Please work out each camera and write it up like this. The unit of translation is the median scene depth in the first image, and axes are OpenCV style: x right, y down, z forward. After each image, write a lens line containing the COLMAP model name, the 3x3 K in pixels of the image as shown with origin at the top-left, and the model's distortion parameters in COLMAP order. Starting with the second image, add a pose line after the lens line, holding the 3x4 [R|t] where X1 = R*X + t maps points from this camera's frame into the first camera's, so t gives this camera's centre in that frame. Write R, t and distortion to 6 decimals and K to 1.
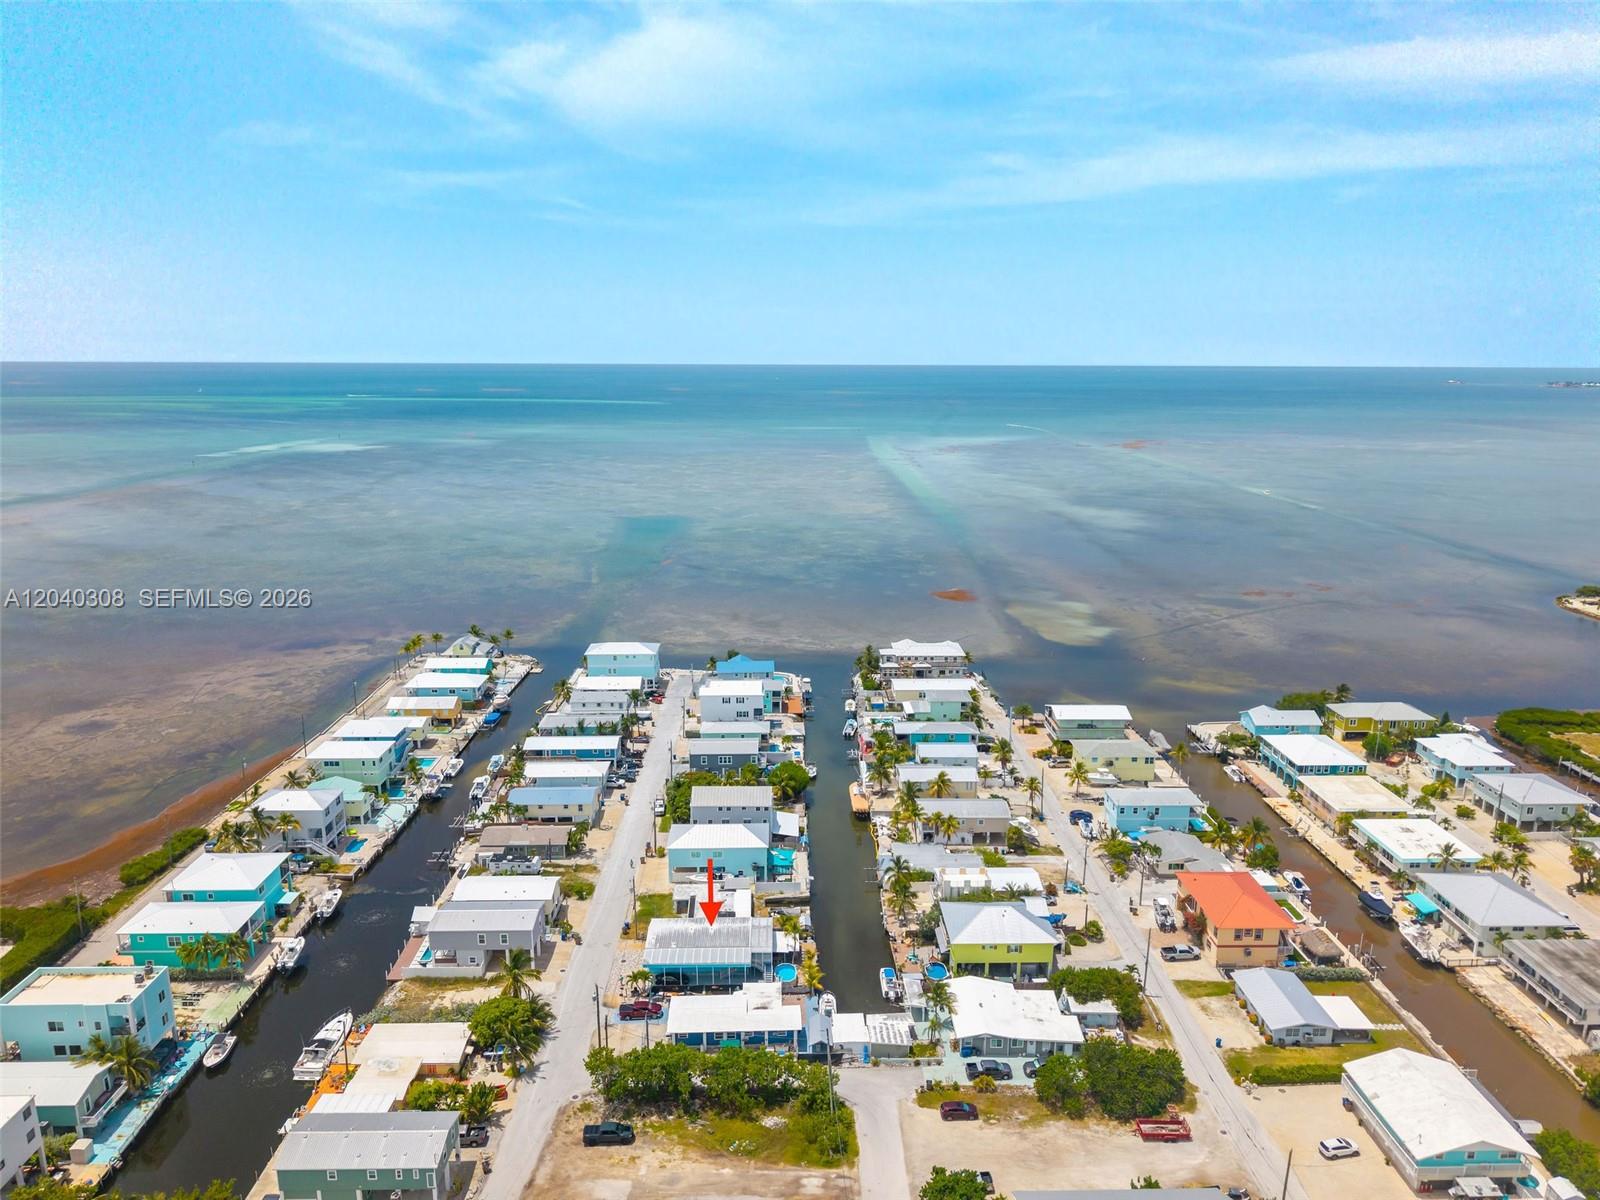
lens RADIAL K [[1082.1, 0, 800.0], [0, 1082.1, 600.0], [0, 0, 1]] dist [0.002320, -0.000227]
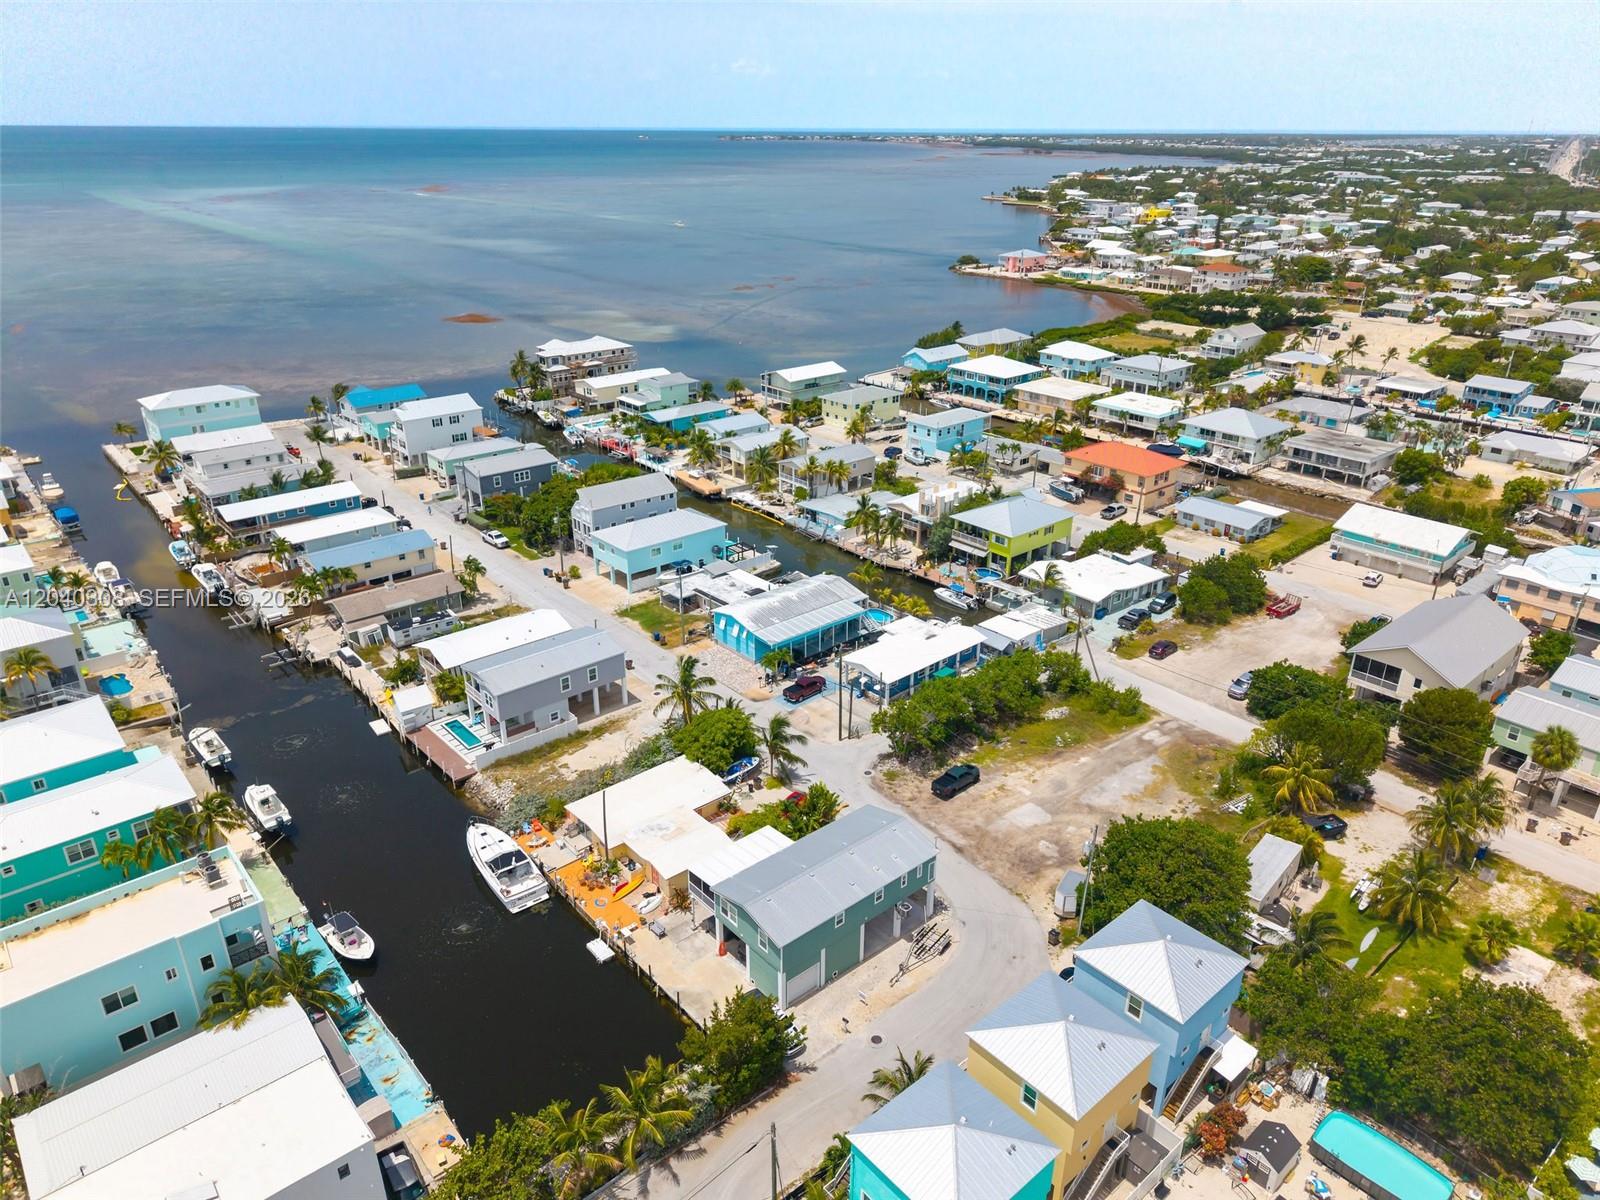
lens RADIAL K [[1094.2, 0, 800.0], [0, 1094.2, 600.0], [0, 0, 1]] dist [0.027005, -0.003084]
pose [[0.765028, -0.255371, 0.591200, -0.594314], [0.140676, 0.962115, 0.233550, 0.109076], [-0.628444, -0.095505, 0.771969, 0.337349]]
